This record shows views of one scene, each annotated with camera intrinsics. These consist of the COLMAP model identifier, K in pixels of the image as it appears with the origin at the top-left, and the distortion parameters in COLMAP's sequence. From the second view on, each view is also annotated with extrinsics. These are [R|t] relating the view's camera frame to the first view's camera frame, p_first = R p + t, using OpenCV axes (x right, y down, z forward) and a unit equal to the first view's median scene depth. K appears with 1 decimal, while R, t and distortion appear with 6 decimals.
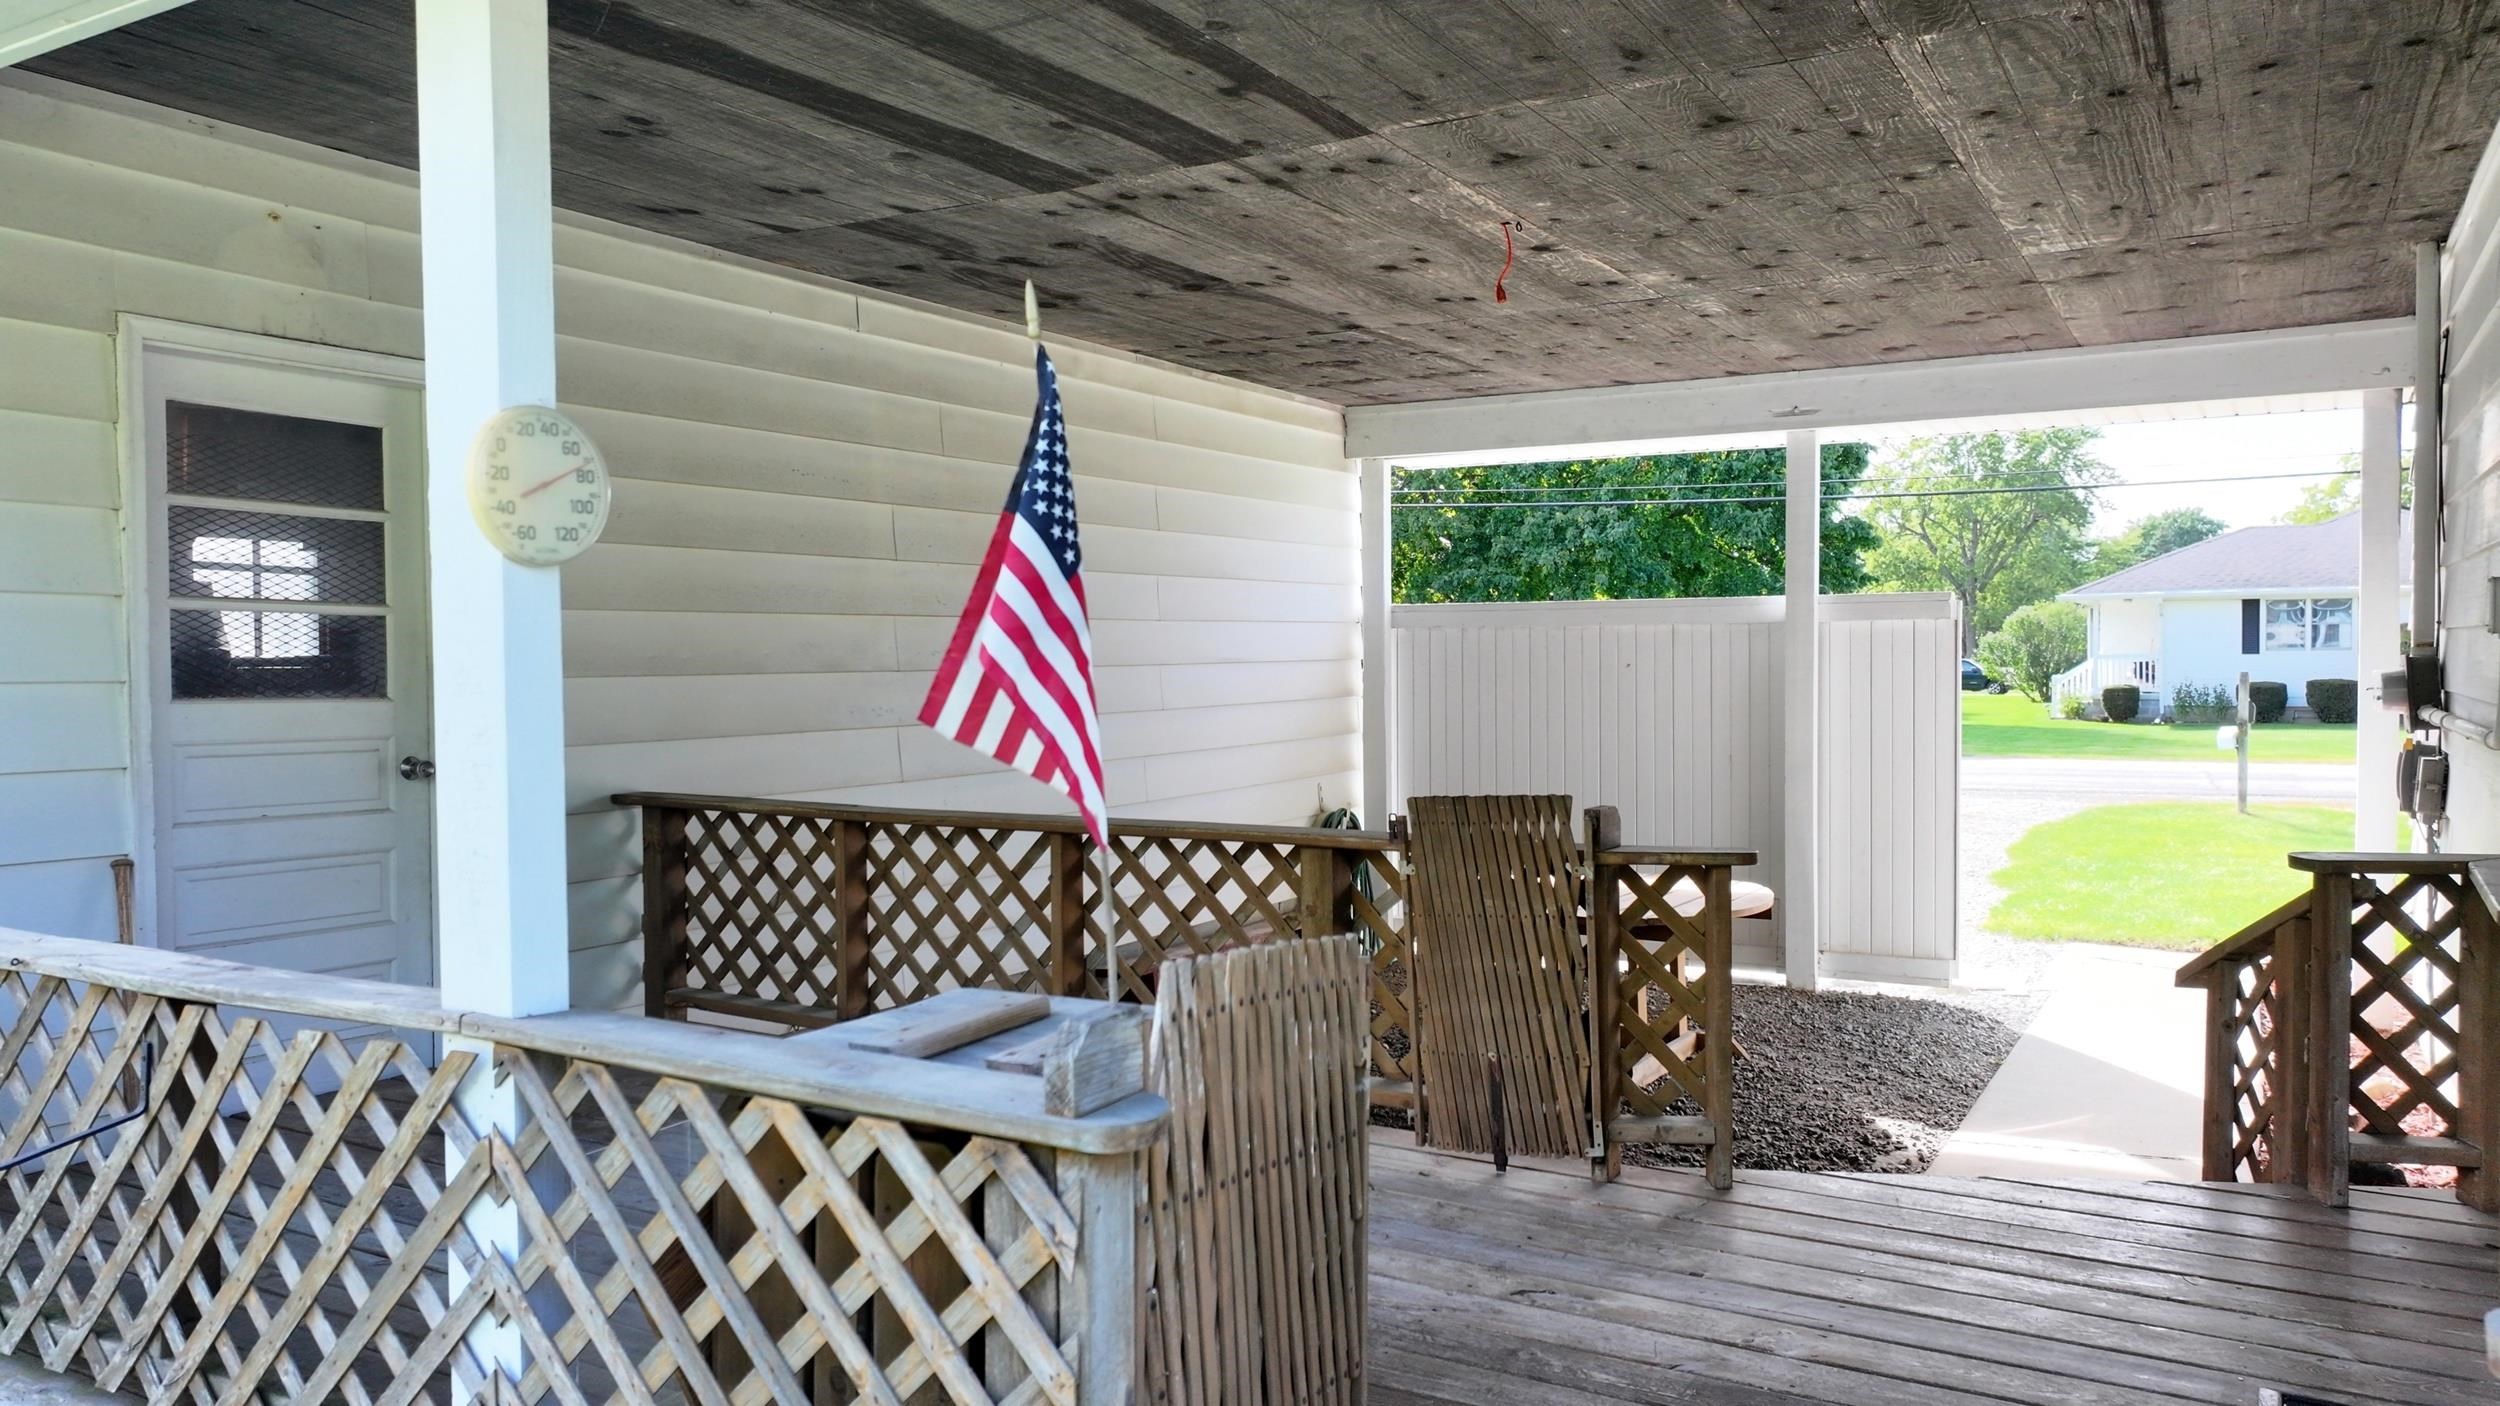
lens RADIAL K [[1749.7, 0, 1250.2], [0, 1749.7, 698.6], [0, 0, 1]] dist [-0.006423, 0.014332]
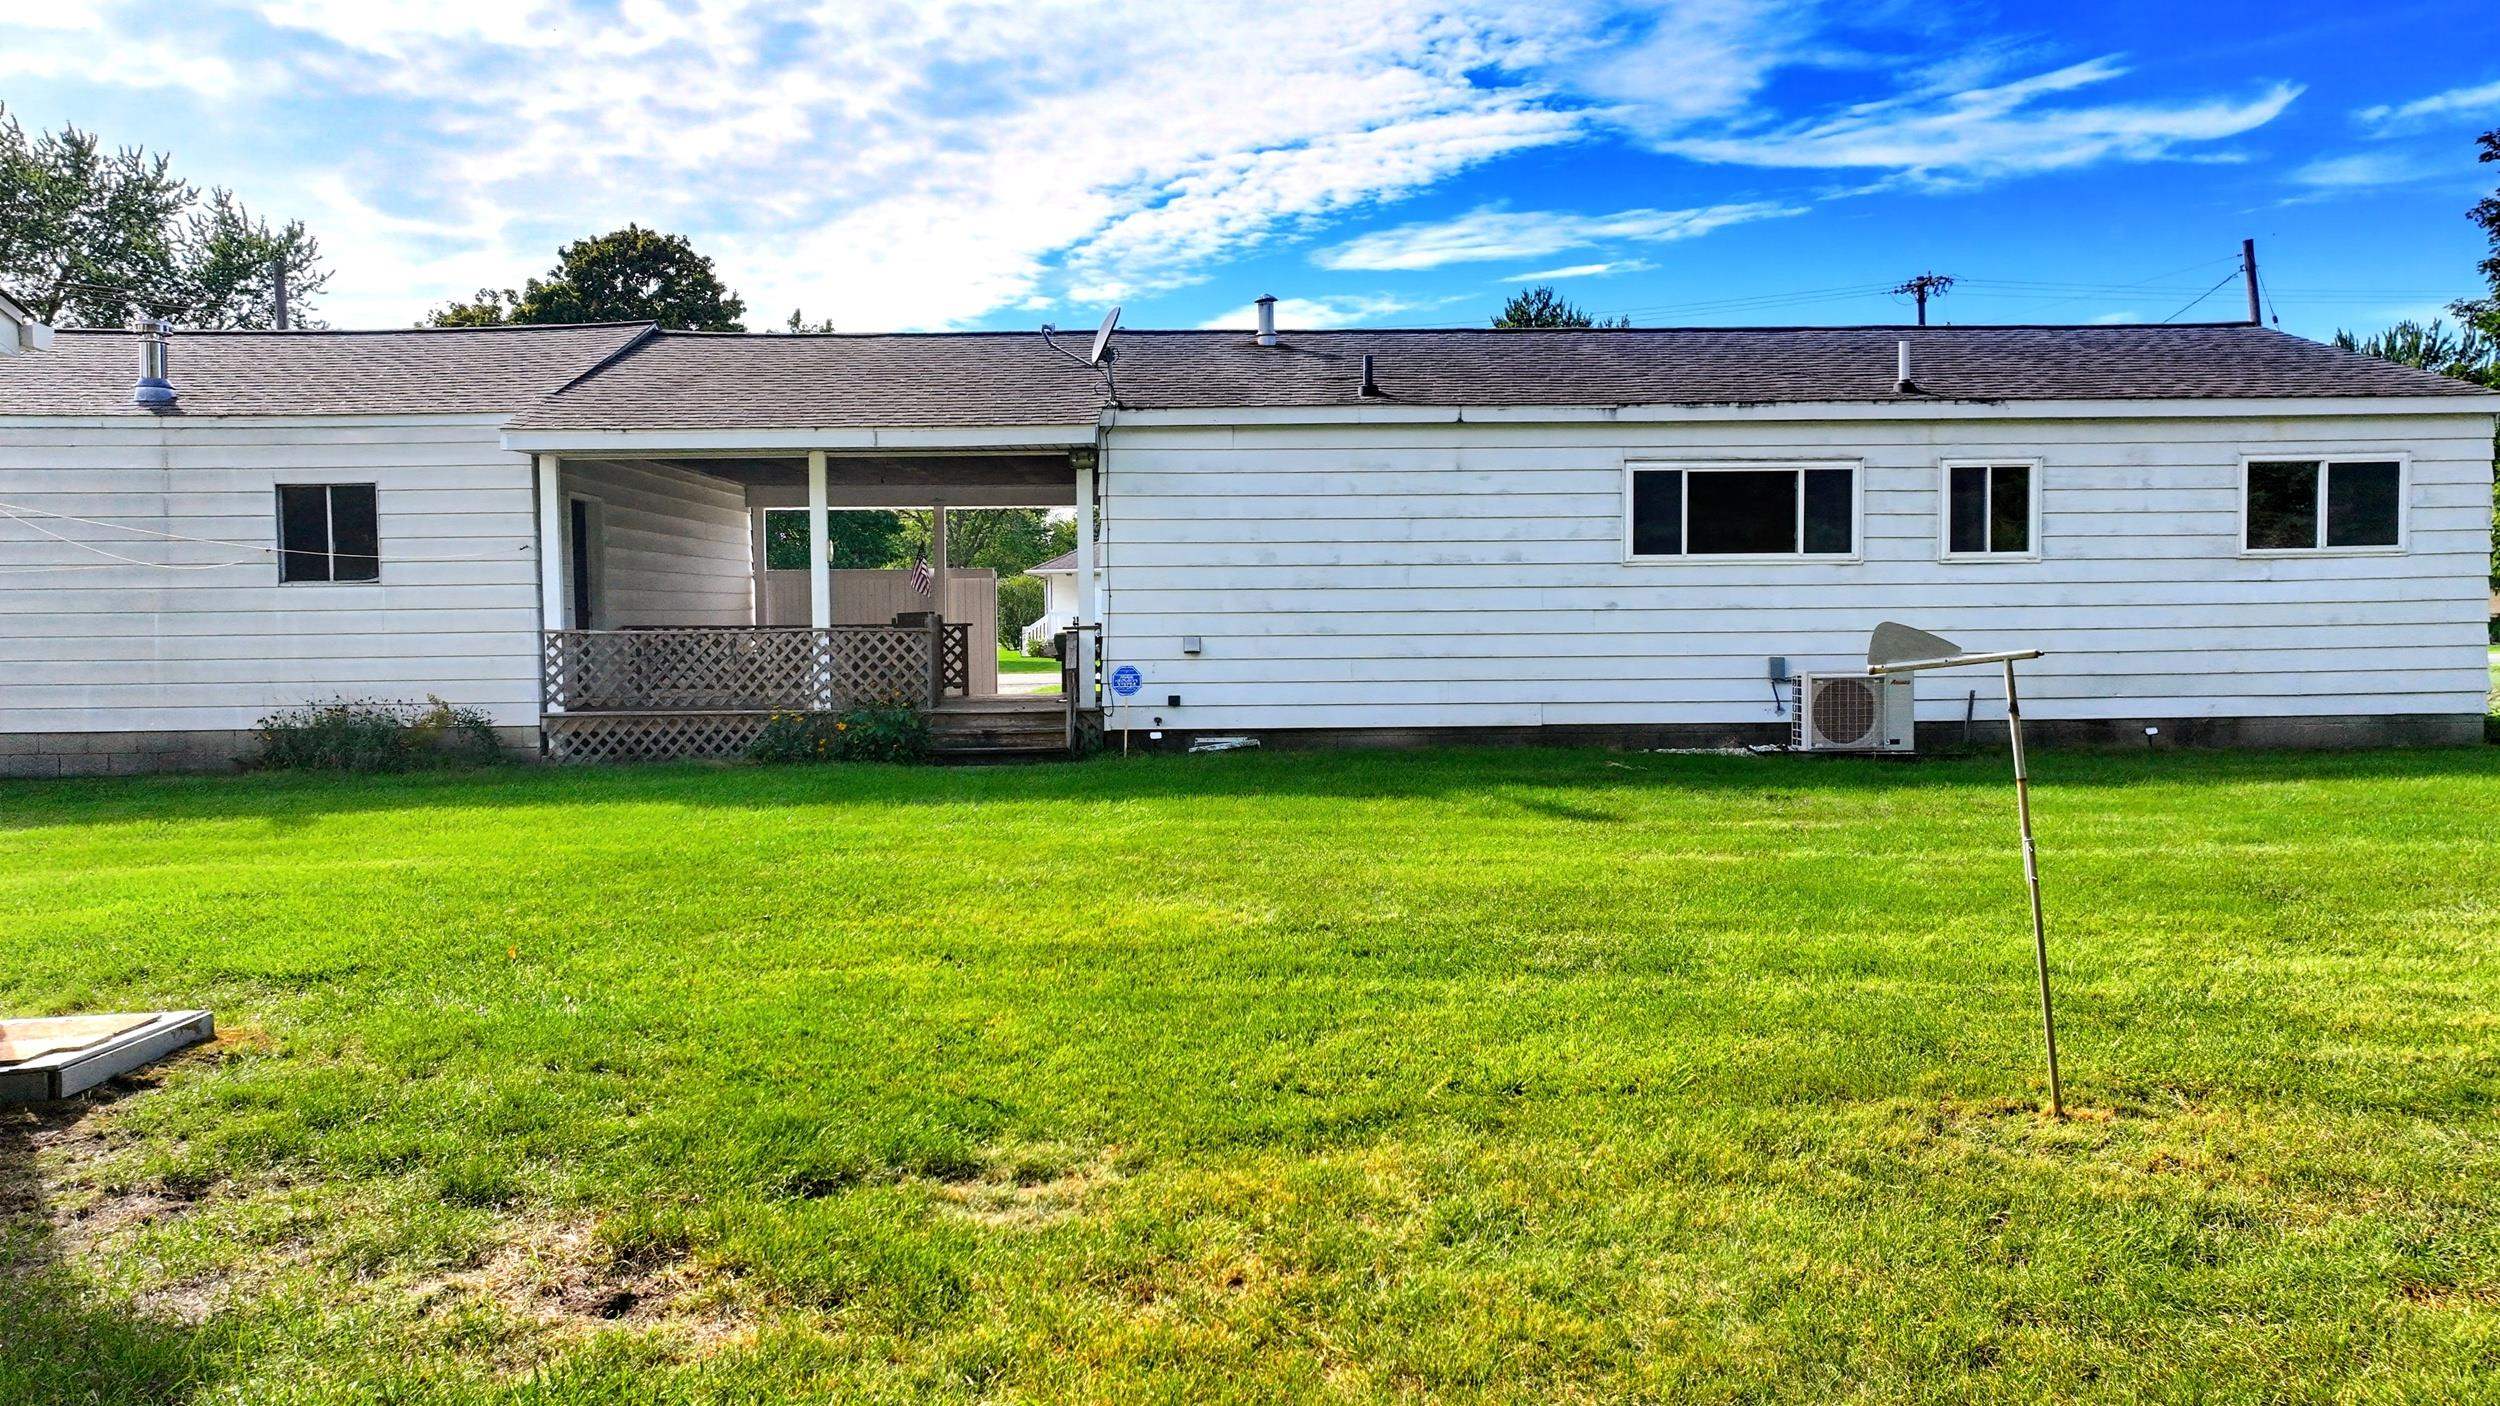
lens RADIAL K [[1688.4, 0, 1249.7], [0, 1688.4, 698.1], [0, 0, 1]] dist [0.003861, -0.000292]
pose [[0.844462, -0.022320, 0.535150, -0.111221], [0.011970, 0.999668, 0.022805, 0.014015], [-0.535482, -0.012852, 0.844449, -0.238631]]
